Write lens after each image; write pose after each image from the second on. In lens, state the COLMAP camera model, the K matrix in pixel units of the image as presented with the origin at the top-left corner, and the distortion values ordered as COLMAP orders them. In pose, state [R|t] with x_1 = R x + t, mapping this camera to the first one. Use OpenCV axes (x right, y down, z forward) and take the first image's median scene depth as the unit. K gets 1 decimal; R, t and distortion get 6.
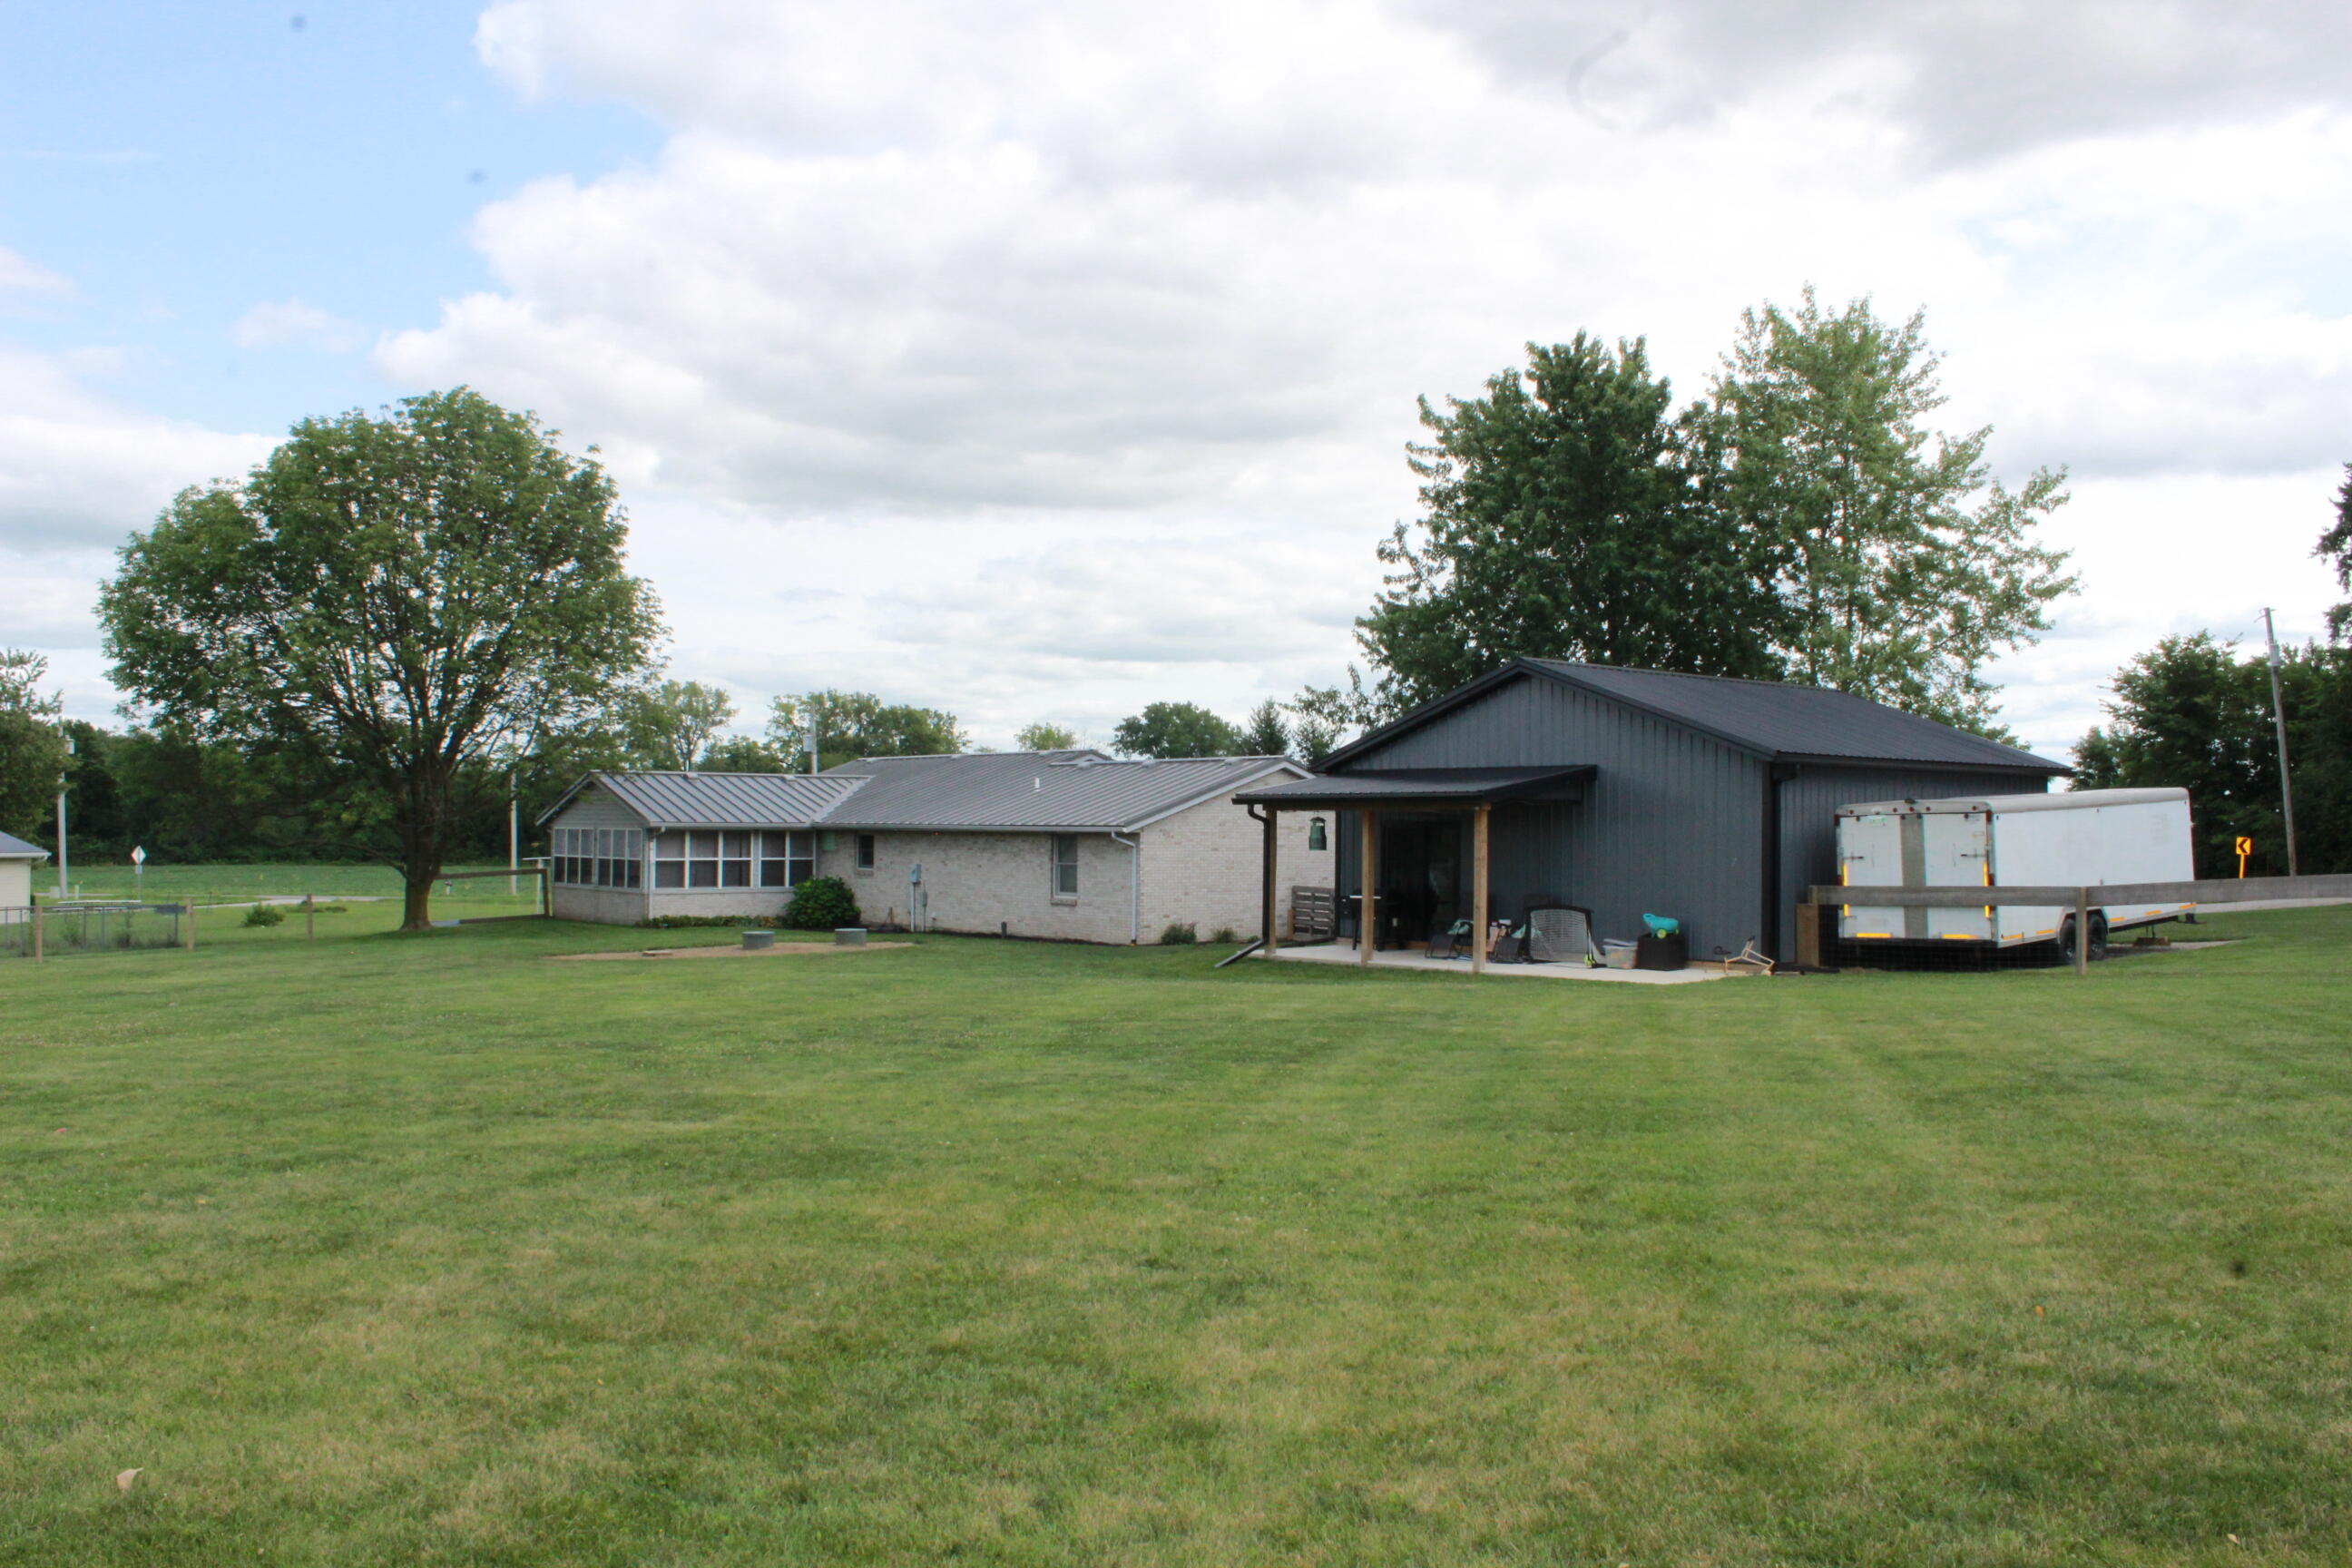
lens RADIAL K [[1953.9, 0, 1167.6], [0, 1953.9, 777.9], [0, 0, 1]] dist [-0.171875, 0.151592]
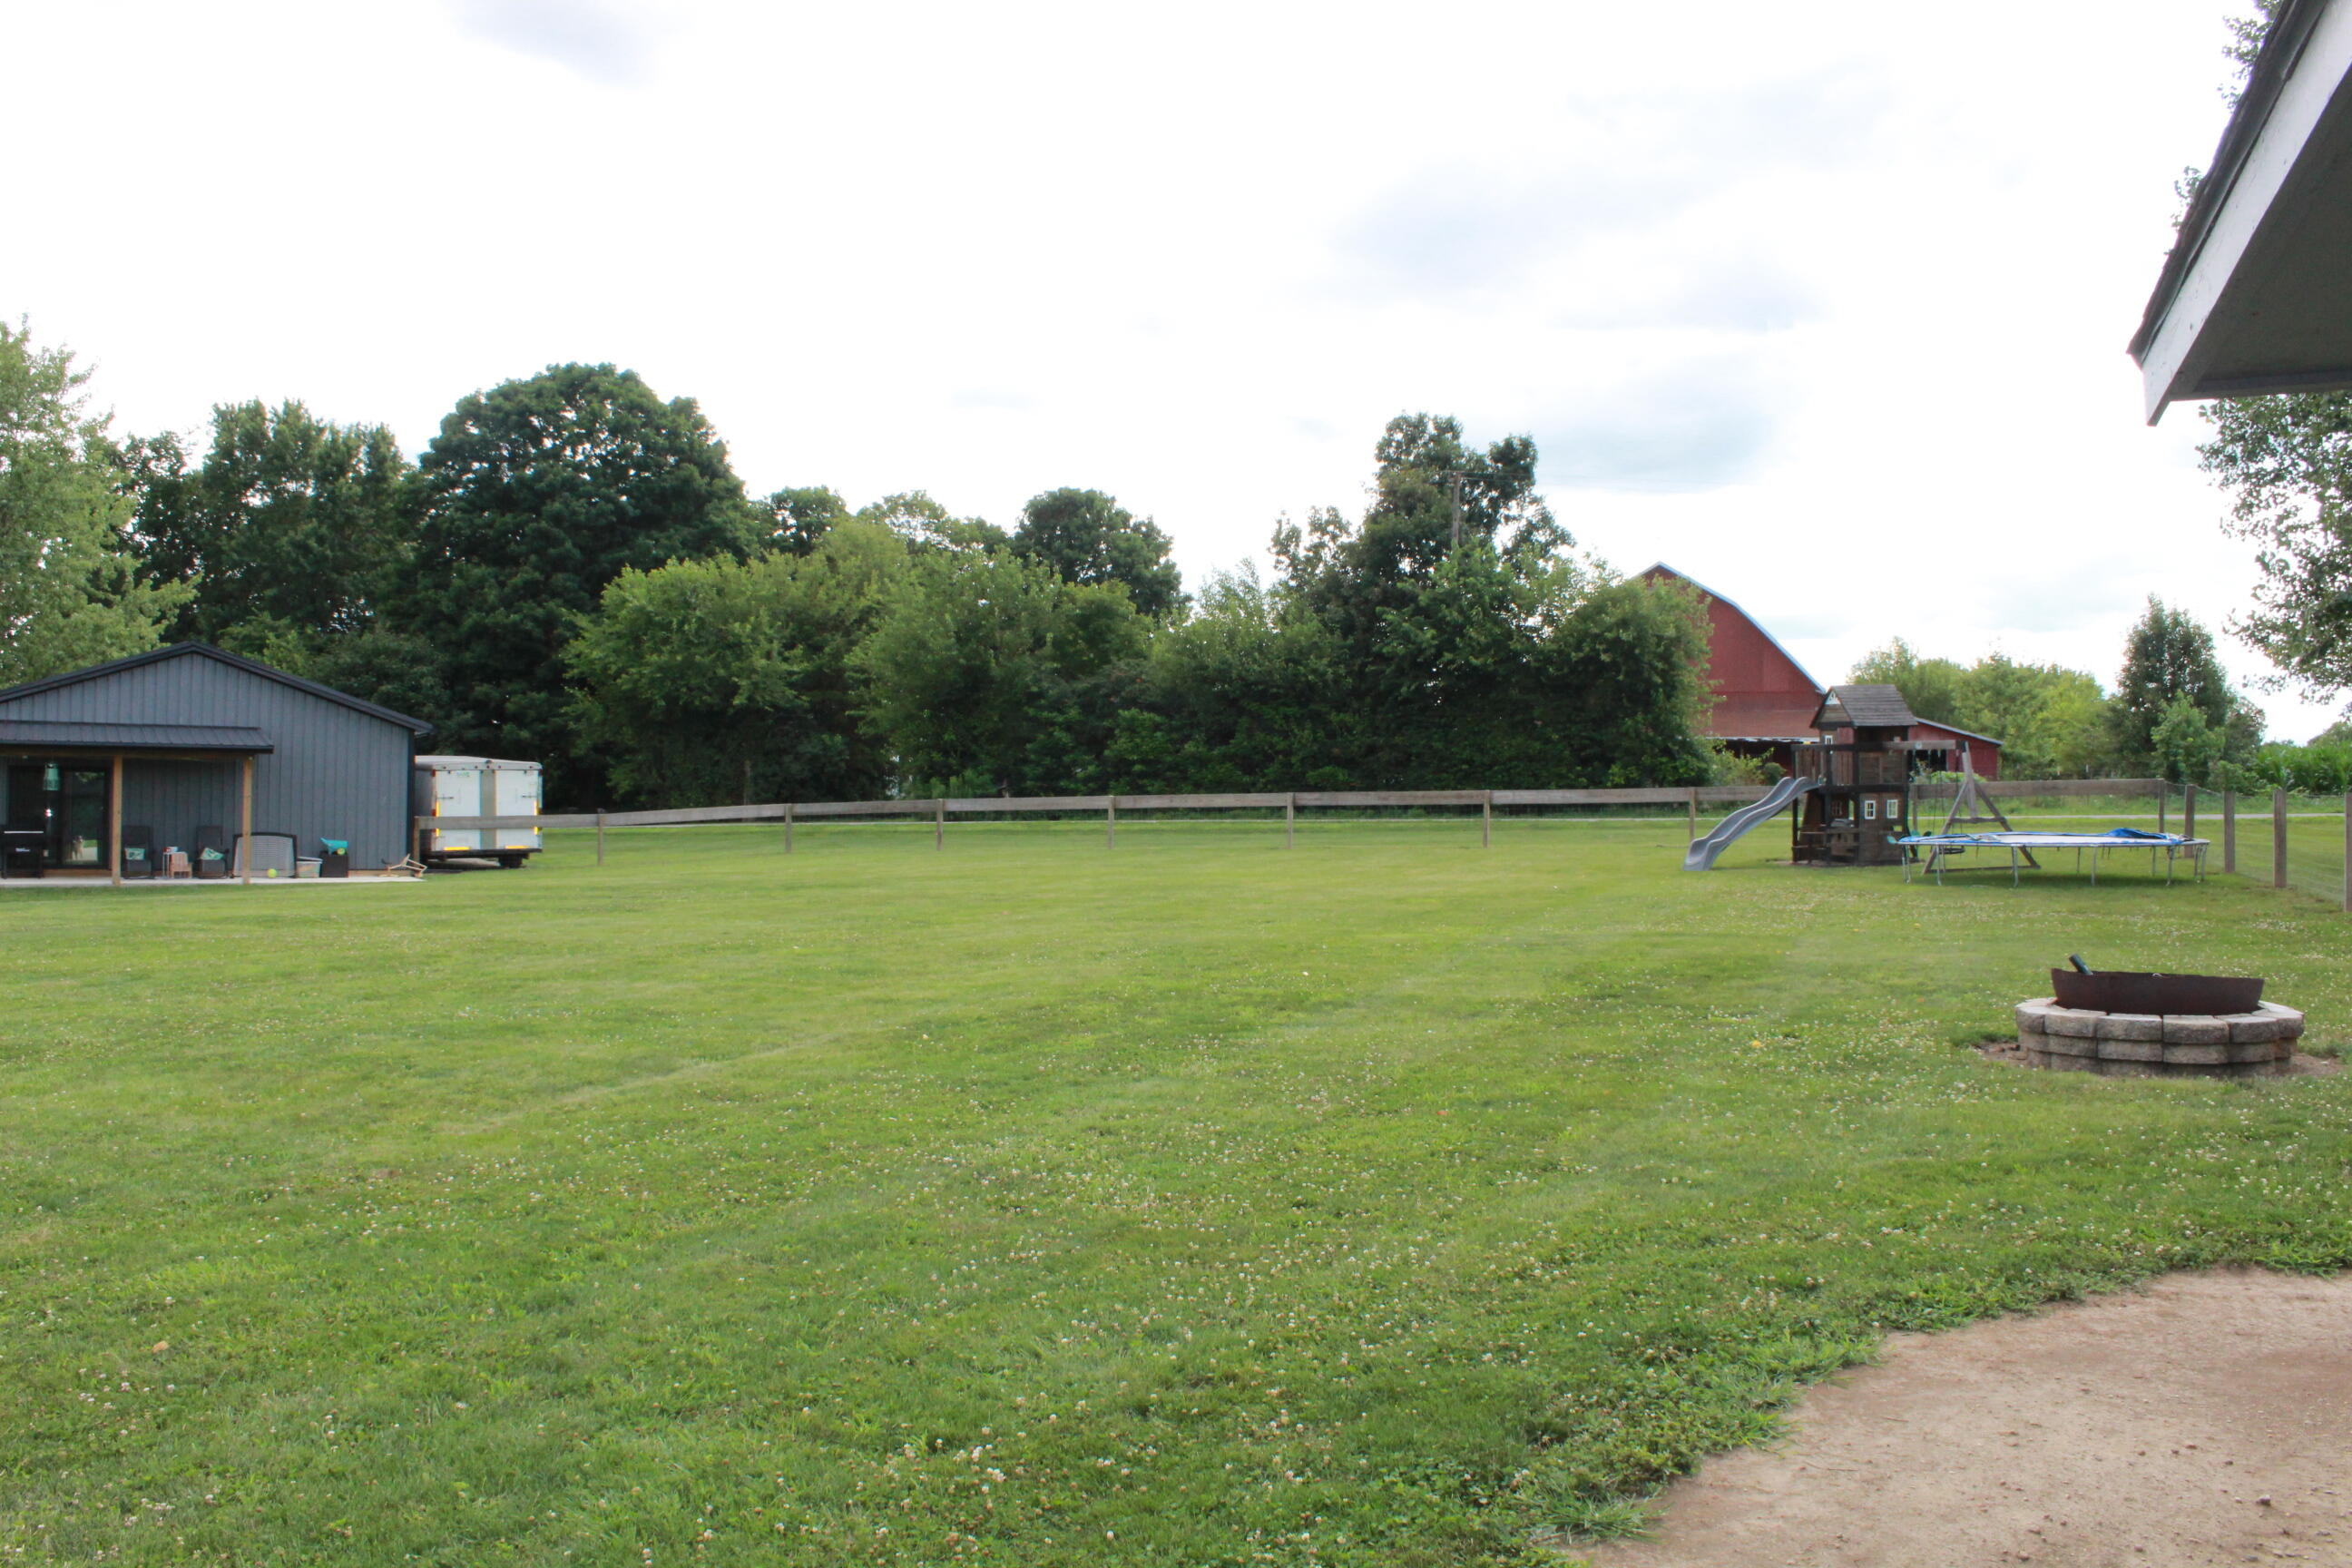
lens RADIAL K [[1953.9, 0, 1167.6], [0, 1953.9, 777.9], [0, 0, 1]] dist [-0.171875, 0.151592]
pose [[0.149107, 0.015909, 0.988693, -0.643366], [-0.031448, 0.999441, -0.011339, 0.015360], [-0.988321, -0.029402, 0.149524, 0.128050]]
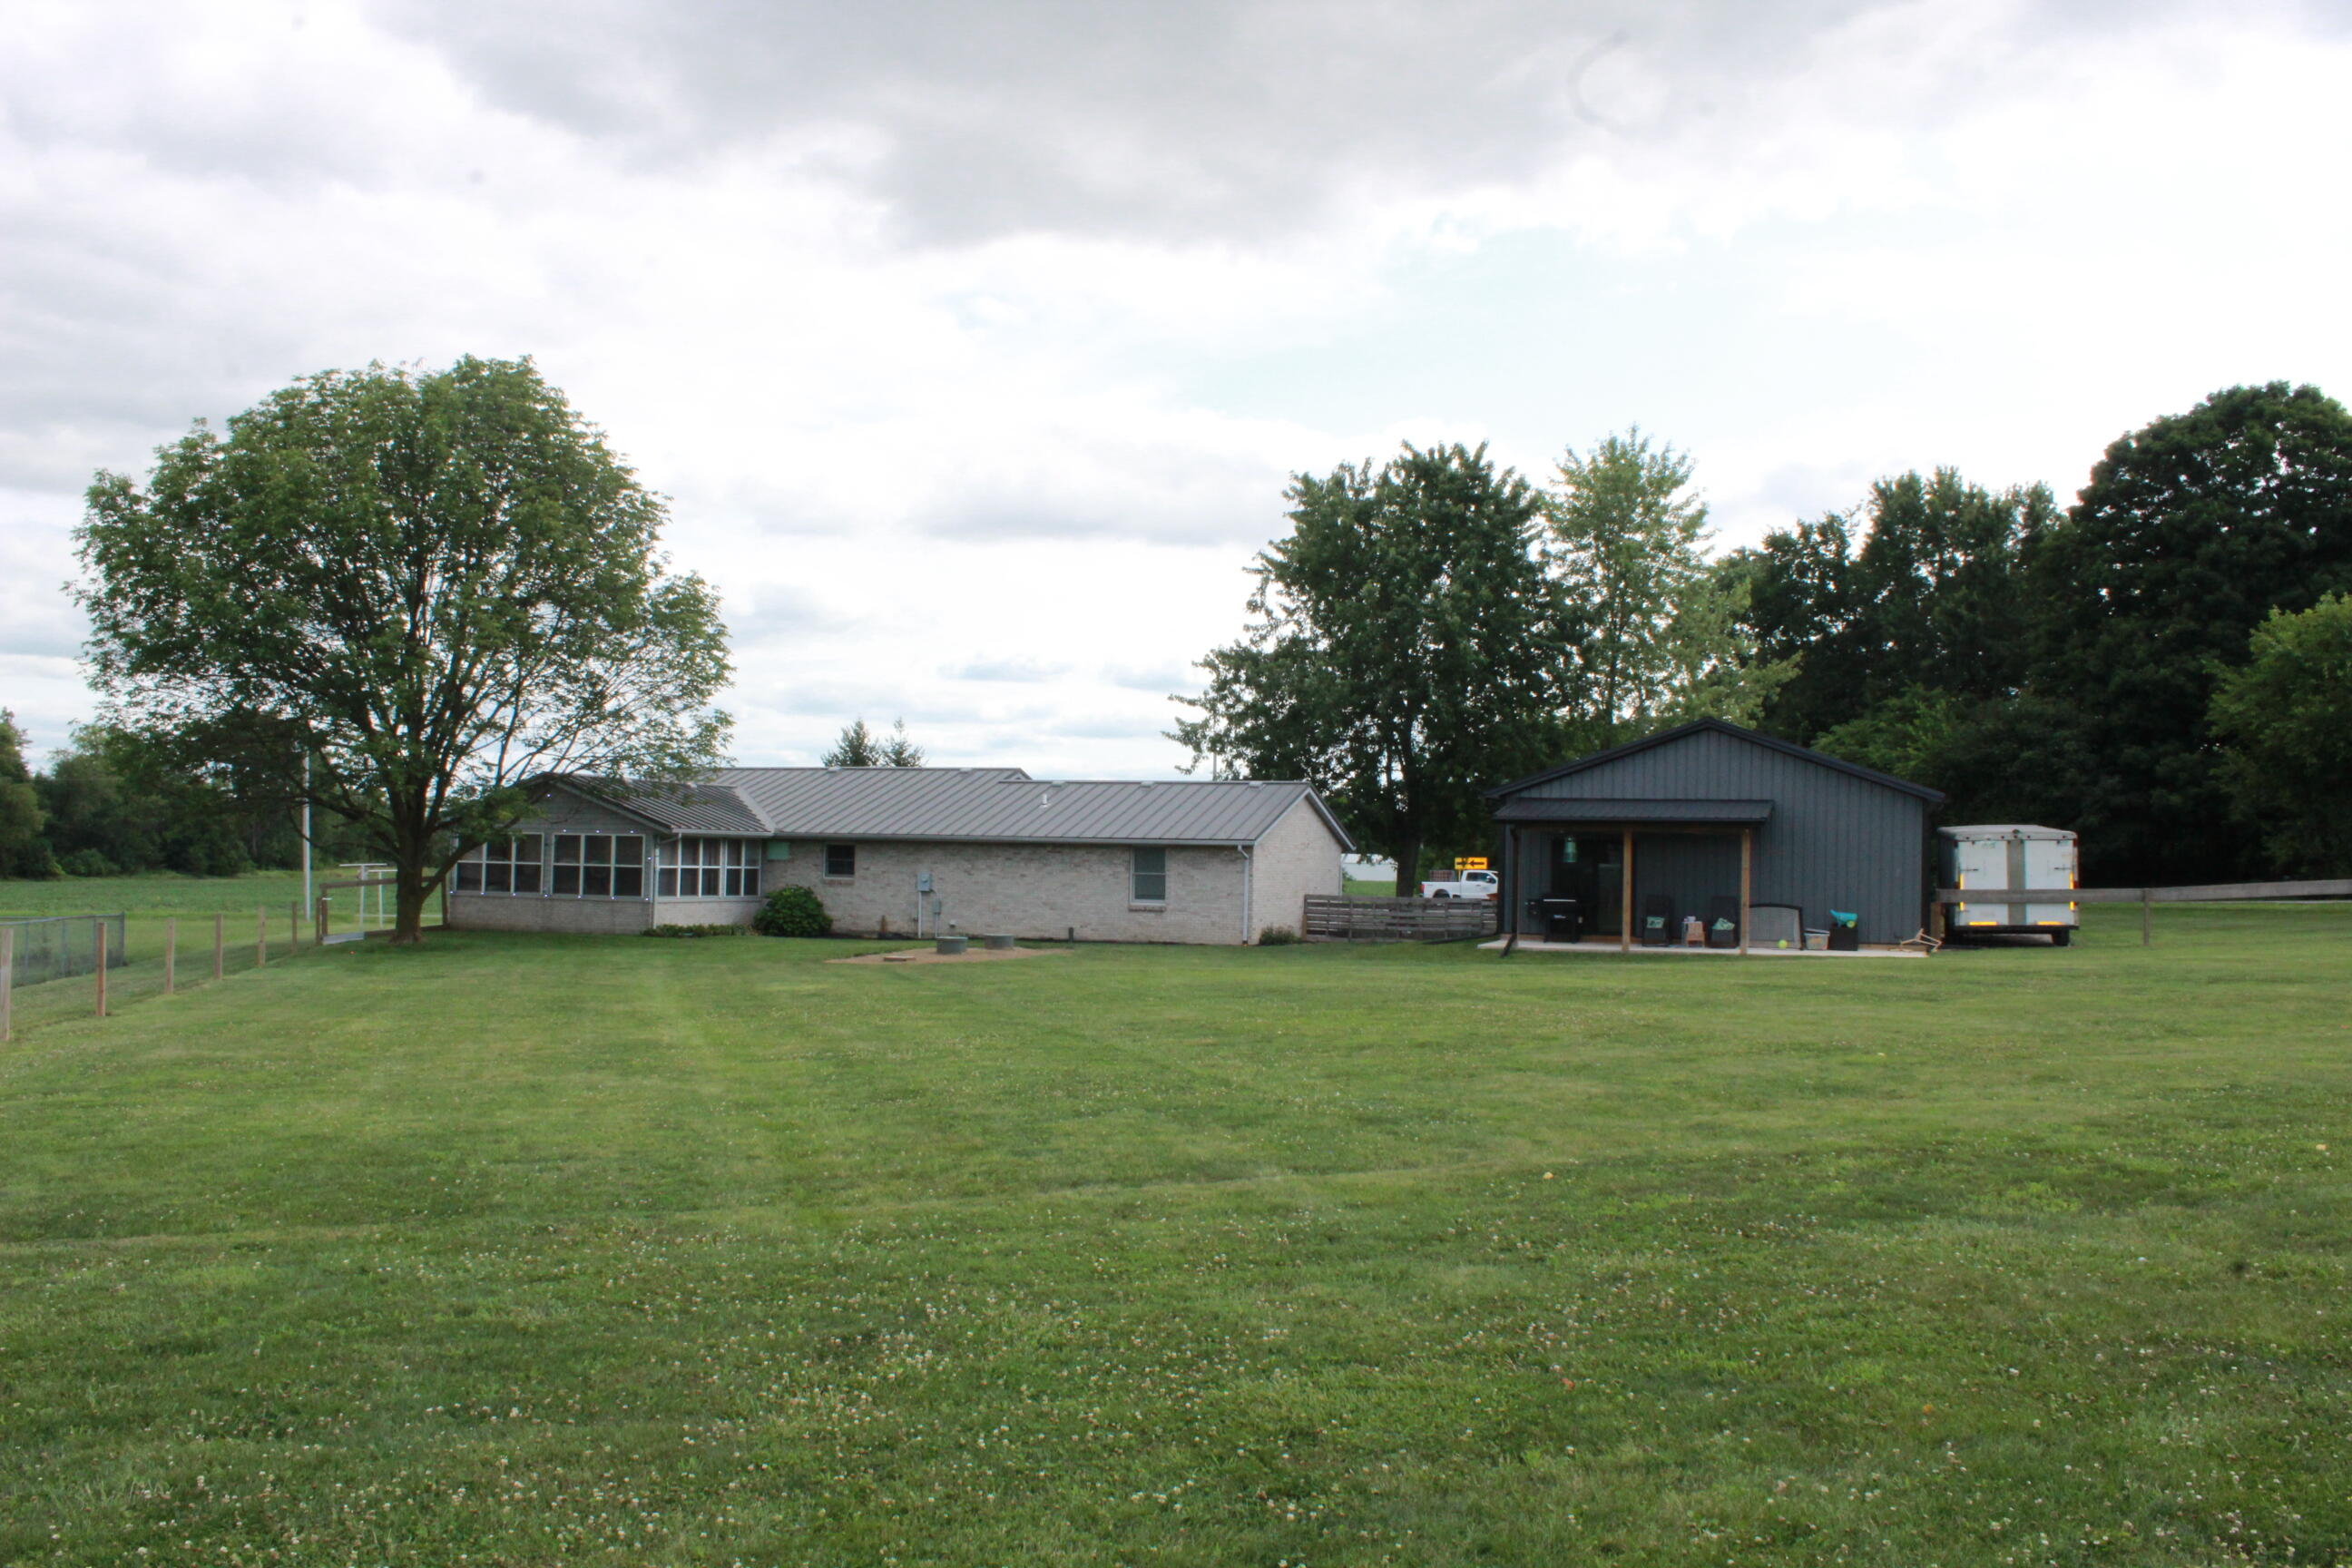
lens RADIAL K [[1955.2, 0, 1164.7], [0, 1955.2, 782.2], [0, 0, 1]] dist [-0.168965, 0.151739]
pose [[0.866680, 0.031229, 0.497886, -0.538517], [-0.026356, 0.999511, -0.016814, 0.009702], [-0.498168, 0.001450, 0.867079, 0.036570]]
